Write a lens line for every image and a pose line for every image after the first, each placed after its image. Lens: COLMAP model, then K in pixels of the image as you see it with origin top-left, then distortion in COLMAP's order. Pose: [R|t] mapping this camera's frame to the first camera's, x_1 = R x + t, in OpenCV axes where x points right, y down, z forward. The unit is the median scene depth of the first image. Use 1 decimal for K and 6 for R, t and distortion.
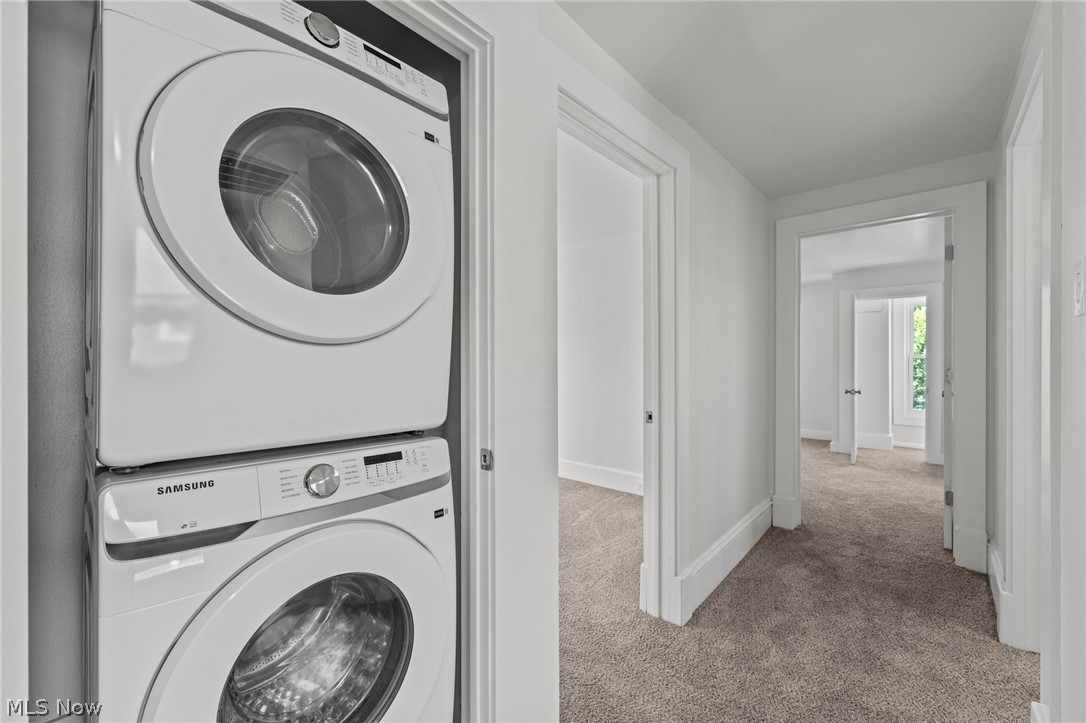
lens RADIAL K [[431.0, 0, 543.6], [0, 431.0, 361.1], [0, 0, 1]] dist [-0.000484, -0.000033]
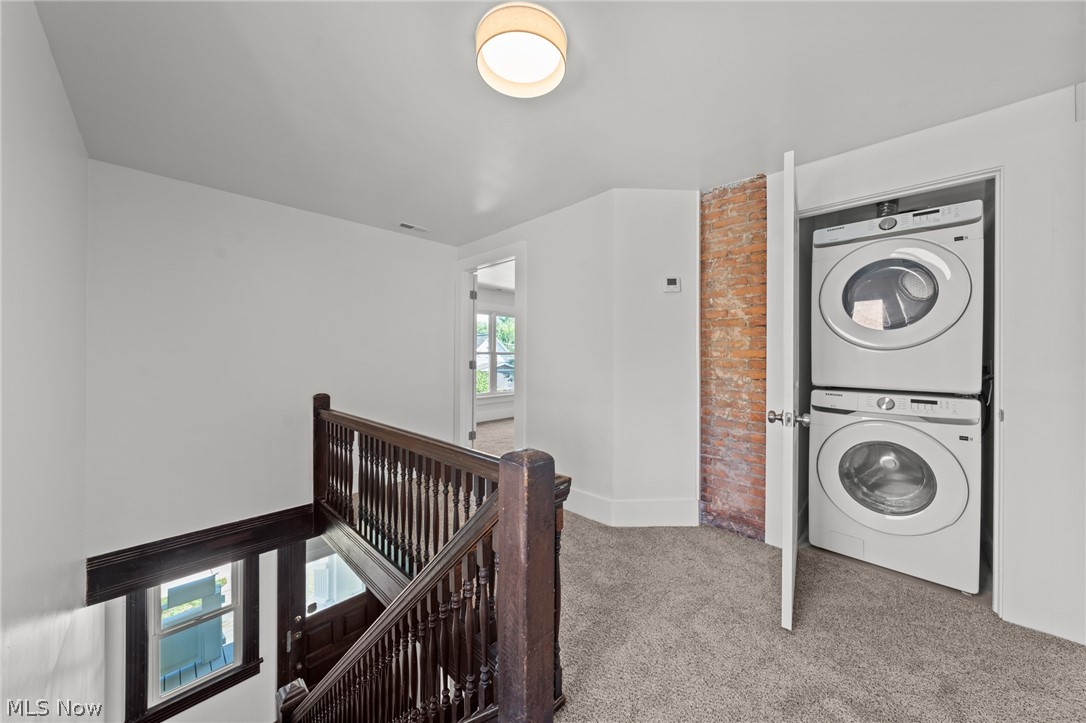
lens RADIAL K [[374.0, 0, 543.8], [0, 374.0, 357.2], [0, 0, 1]] dist [-0.000253, -0.000010]
pose [[-0.031268, 0.002803, -0.999507, 1.427023], [0.002443, 0.999993, 0.002728, -0.008114], [0.999508, -0.002356, -0.031274, -0.769979]]
